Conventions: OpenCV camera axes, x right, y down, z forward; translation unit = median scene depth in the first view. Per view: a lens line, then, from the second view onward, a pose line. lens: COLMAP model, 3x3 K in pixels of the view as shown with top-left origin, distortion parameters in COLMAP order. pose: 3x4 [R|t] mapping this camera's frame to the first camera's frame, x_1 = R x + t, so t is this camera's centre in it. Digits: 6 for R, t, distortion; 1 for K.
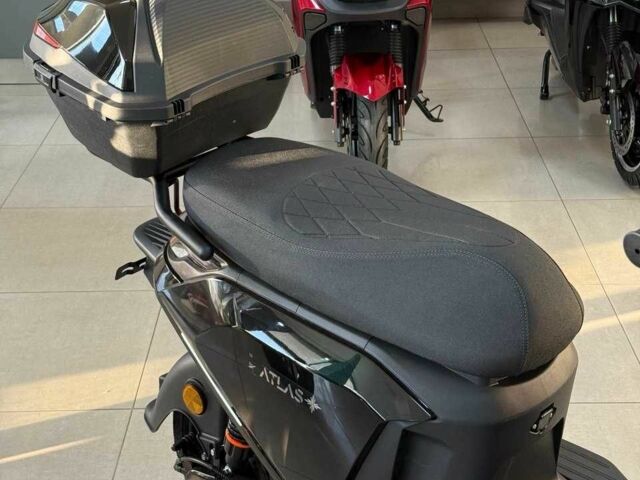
lens RADIAL K [[1168.3, 0, 317.1], [0, 1168.3, 238.0], [0, 0, 1]] dist [0.122831, 0.000000]
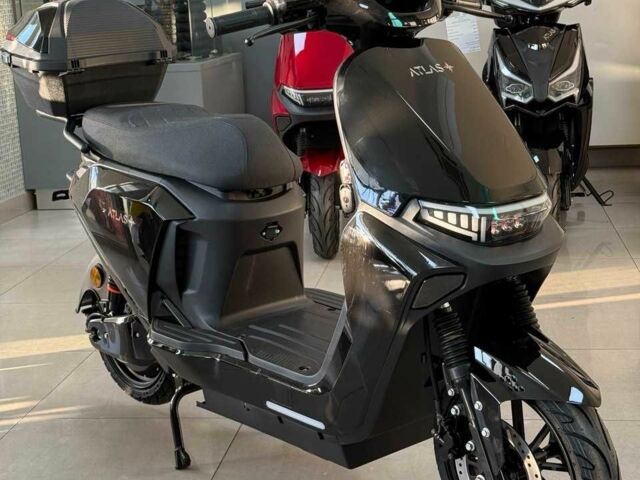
lens RADIAL K [[1168.3, 0, 324.2], [0, 1168.3, 241.0], [0, 0, 1]] dist [0.122831, 0.000000]
pose [[0.992388, 0.000727, -0.123145, 0.429328], [-0.027395, 0.976229, -0.215003, 0.473239], [0.120061, 0.216741, 0.968818, -0.503249]]
